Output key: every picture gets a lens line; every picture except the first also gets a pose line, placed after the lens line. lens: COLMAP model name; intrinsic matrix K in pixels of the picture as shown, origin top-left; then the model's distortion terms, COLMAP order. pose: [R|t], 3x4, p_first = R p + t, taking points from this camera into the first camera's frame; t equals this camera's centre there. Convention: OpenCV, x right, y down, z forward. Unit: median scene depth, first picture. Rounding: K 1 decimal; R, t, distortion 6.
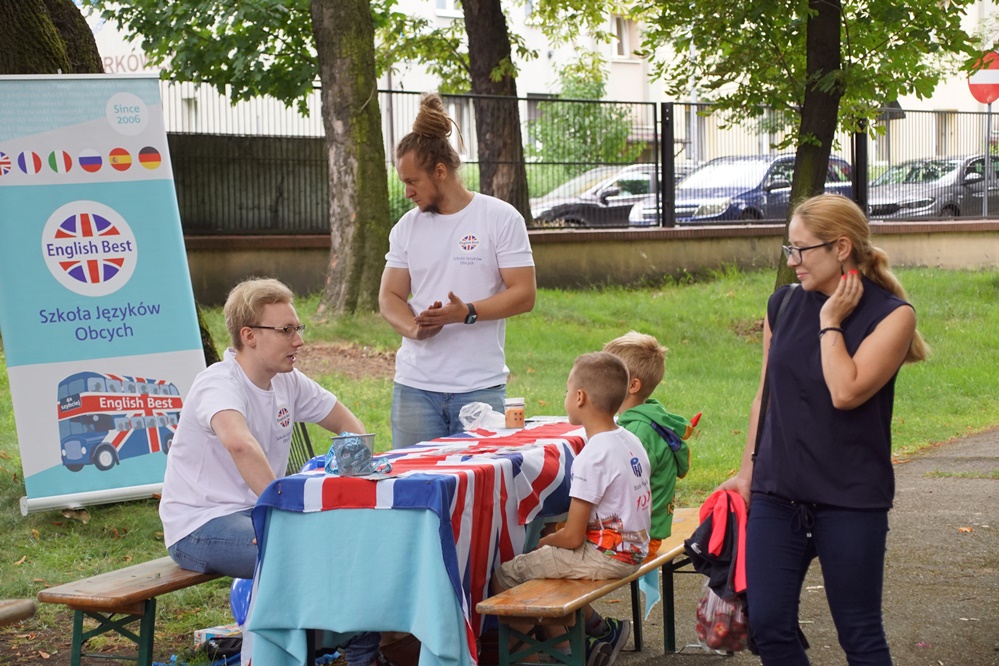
lens RADIAL K [[2596.6, 0, 499.5], [0, 2596.6, 333.0], [0, 0, 1]] dist [0.087162, 0.135469]
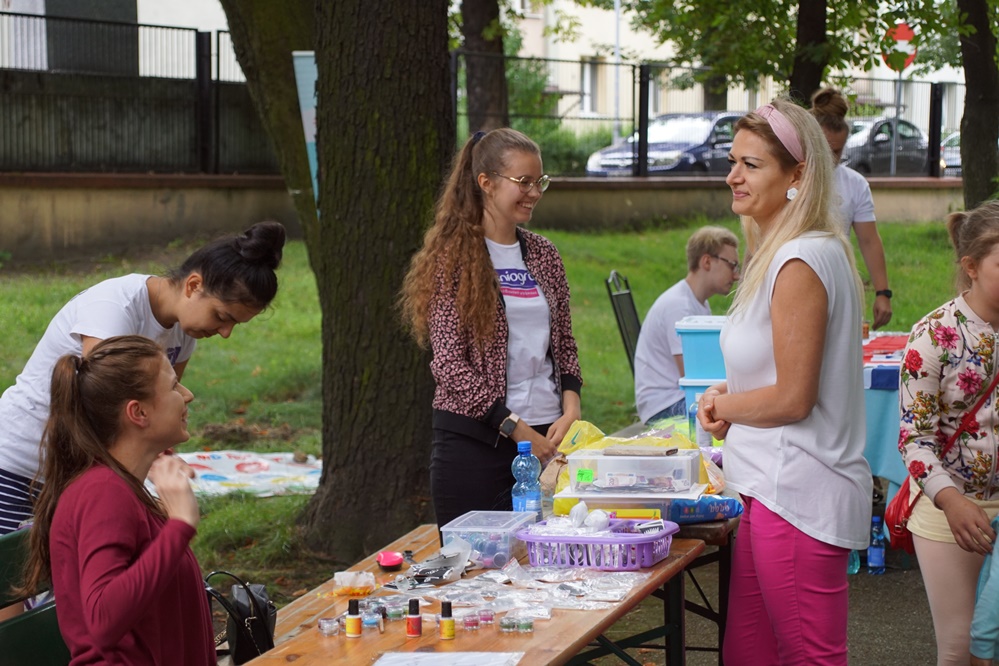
lens RADIAL K [[2596.6, 0, 499.5], [0, 2596.6, 333.0], [0, 0, 1]] dist [0.087162, 0.135469]
pose [[0.995465, 0.021212, 0.092733, -0.094332], [-0.023237, 0.999513, 0.020806, 0.003602], [-0.092247, -0.022866, 0.995474, -0.092141]]
